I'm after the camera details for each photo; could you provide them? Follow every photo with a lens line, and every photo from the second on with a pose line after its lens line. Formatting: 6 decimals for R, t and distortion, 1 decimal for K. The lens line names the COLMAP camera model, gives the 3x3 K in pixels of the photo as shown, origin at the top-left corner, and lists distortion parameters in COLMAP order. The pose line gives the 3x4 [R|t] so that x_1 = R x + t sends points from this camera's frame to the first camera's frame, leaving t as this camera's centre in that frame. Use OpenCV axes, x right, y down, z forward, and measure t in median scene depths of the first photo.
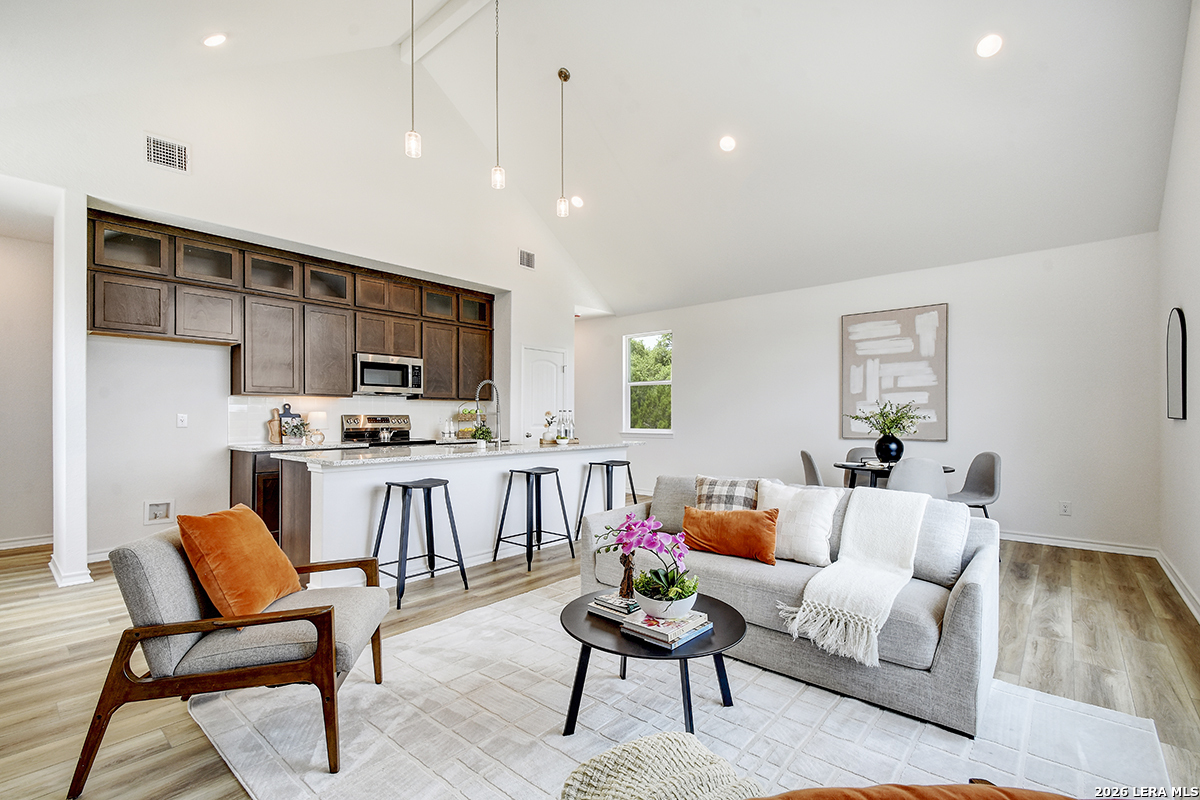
lens RADIAL K [[544.7, 0, 587.1], [0, 544.7, 410.8], [0, 0, 1]] dist [-0.000242, -0.000754]
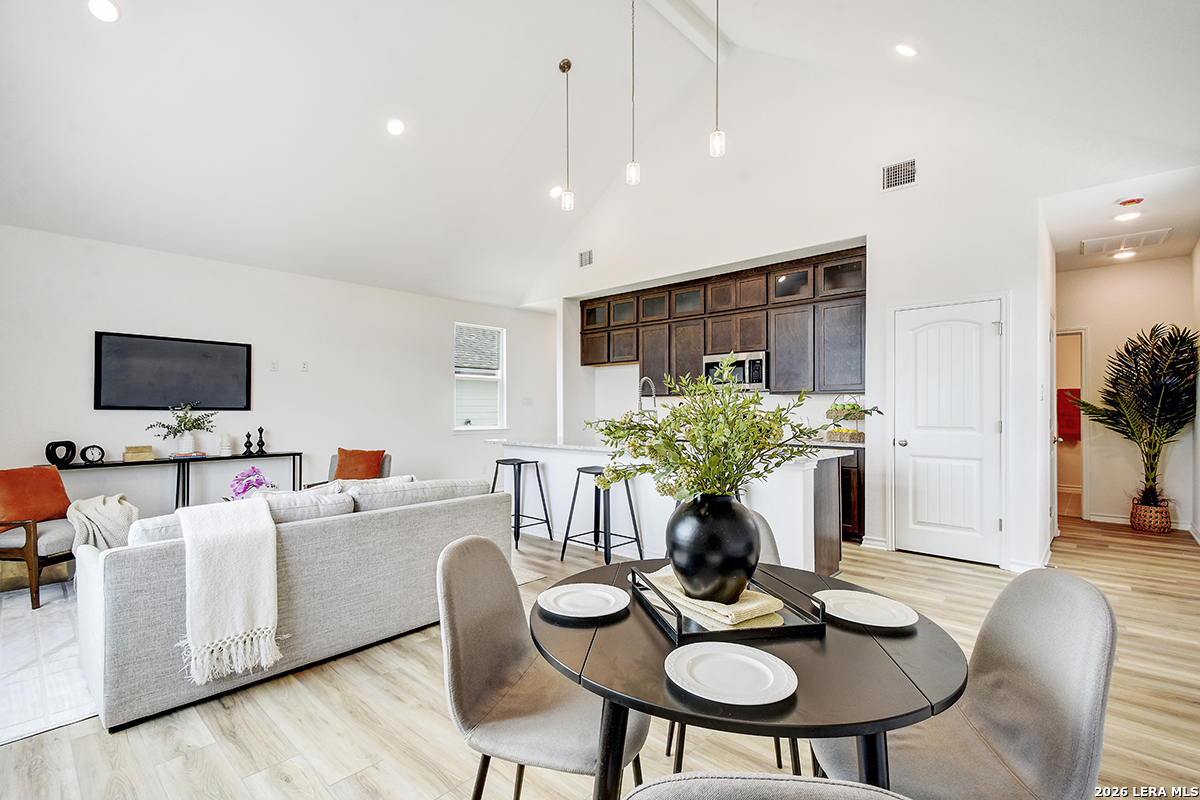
lens RADIAL K [[544.7, 0, 587.1], [0, 544.7, 410.8], [0, 0, 1]] dist [-0.000242, -0.000754]
pose [[-0.031329, 0.001089, -0.999509, 0.658781], [0.015487, 0.999880, 0.000604, 0.001502], [0.999389, -0.015460, -0.031342, 0.750618]]
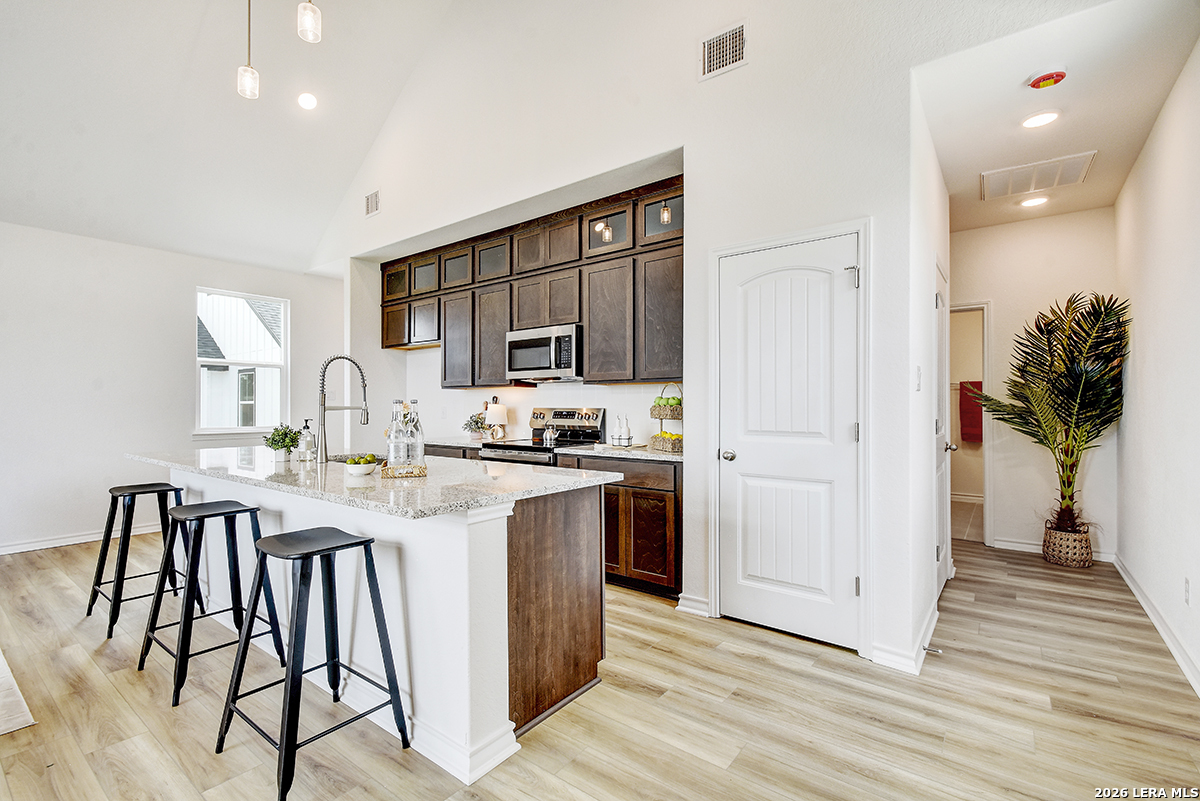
lens RADIAL K [[535.4, 0, 596.4], [0, 535.4, 404.8], [0, 0, 1]] dist [0.006296, 0.000228]
pose [[0.068486, -0.002619, -0.997649, 0.366791], [0.015497, 0.999879, -0.001561, 0.005550], [0.997532, -0.015354, 0.068518, 1.015485]]
